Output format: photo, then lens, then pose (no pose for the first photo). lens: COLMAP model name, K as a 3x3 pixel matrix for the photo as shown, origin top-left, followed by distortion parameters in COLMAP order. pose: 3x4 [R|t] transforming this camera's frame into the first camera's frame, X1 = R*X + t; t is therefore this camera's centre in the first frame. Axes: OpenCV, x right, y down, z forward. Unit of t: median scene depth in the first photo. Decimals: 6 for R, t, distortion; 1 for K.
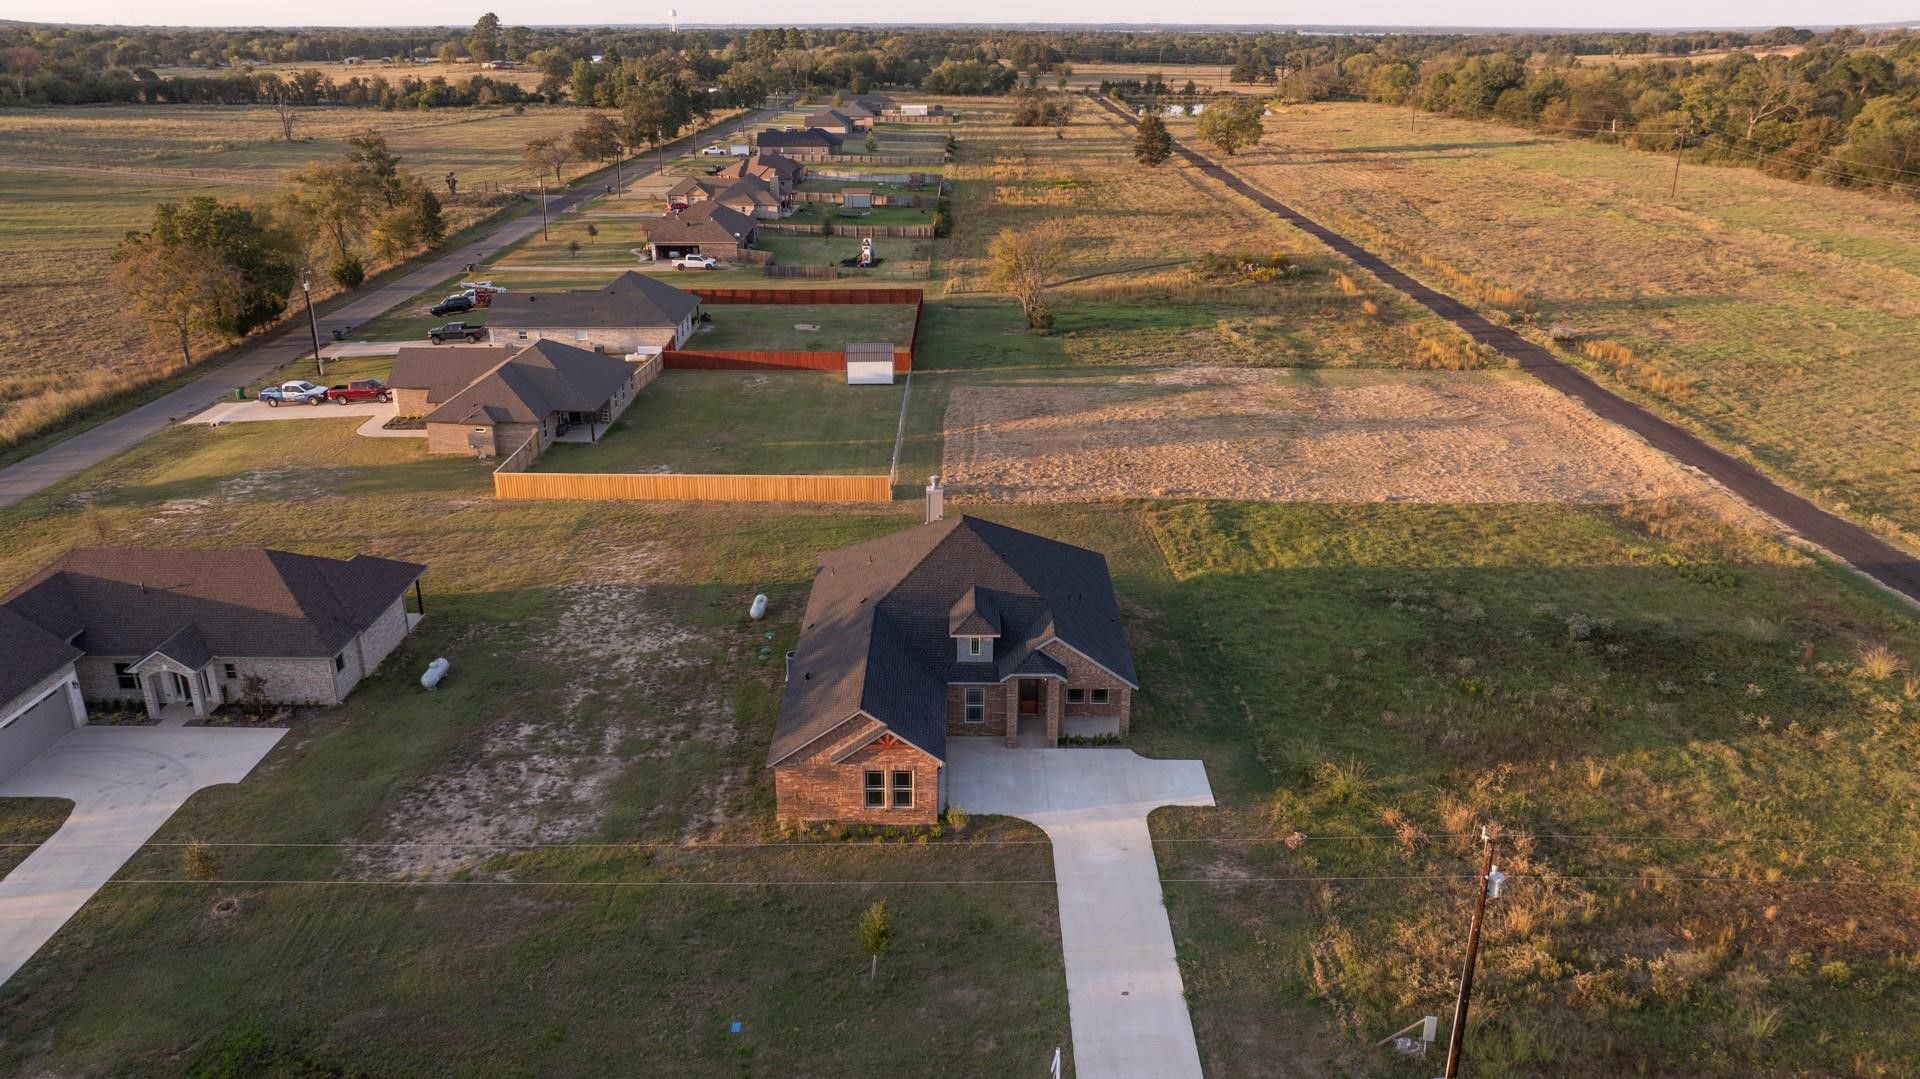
lens RADIAL K [[1347.2, 0, 955.9], [0, 1347.2, 534.8], [0, 0, 1]] dist [-0.031687, 0.025947]
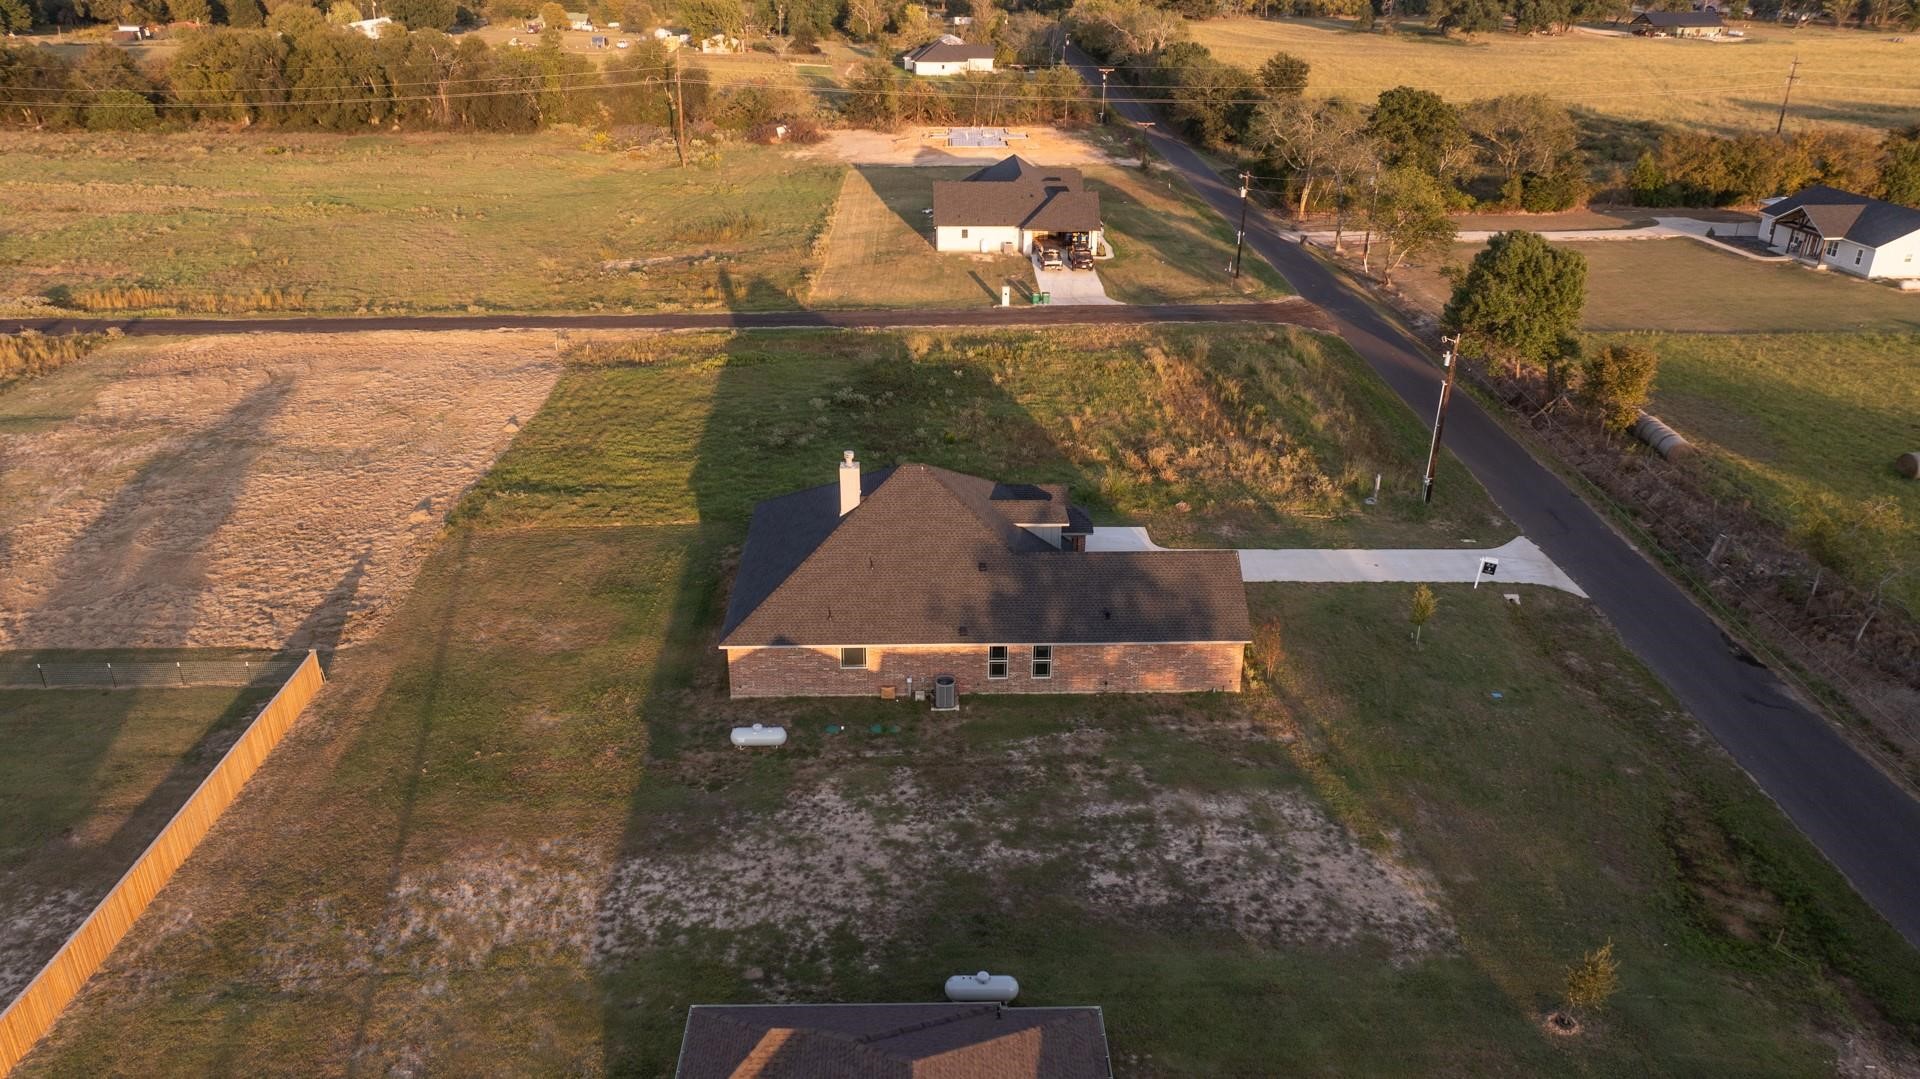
lens RADIAL K [[1347.2, 0, 955.9], [0, 1347.2, 534.8], [0, 0, 1]] dist [-0.031687, 0.025947]
pose [[-0.036569, -0.409090, 0.911761, -0.621413], [0.349477, 0.849527, 0.395184, -0.235686], [-0.936231, 0.333091, 0.111901, 0.616413]]
